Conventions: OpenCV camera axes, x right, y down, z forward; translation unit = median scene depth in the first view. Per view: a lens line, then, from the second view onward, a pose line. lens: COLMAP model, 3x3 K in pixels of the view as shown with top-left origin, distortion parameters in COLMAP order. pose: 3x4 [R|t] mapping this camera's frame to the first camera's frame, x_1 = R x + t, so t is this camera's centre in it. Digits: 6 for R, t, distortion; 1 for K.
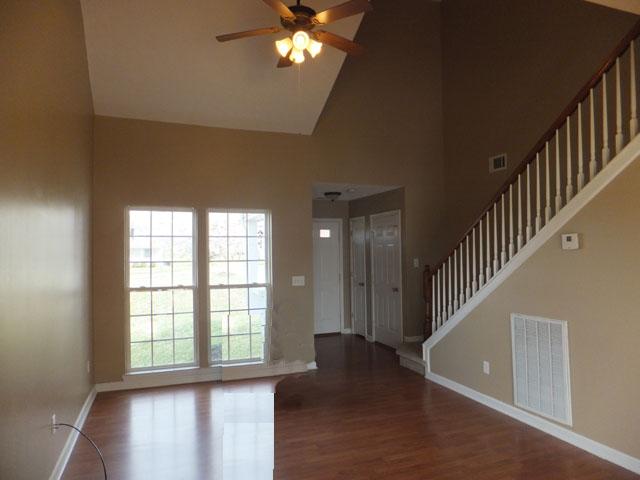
lens RADIAL K [[417.7, 0, 320.0], [0, 417.7, 240.0], [0, 0, 1]] dist [-0.000397, 0.000694]
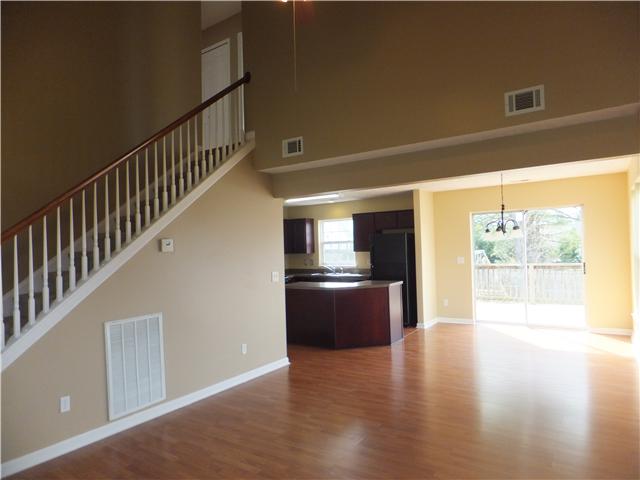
lens RADIAL K [[417.7, 0, 320.0], [0, 417.7, 240.0], [0, 0, 1]] dist [-0.000397, 0.000694]
pose [[-0.574326, 0.048754, 0.817174, -0.613562], [0.007960, 0.998510, -0.053978, 0.052085], [-0.818588, -0.024497, -0.573858, 1.238639]]
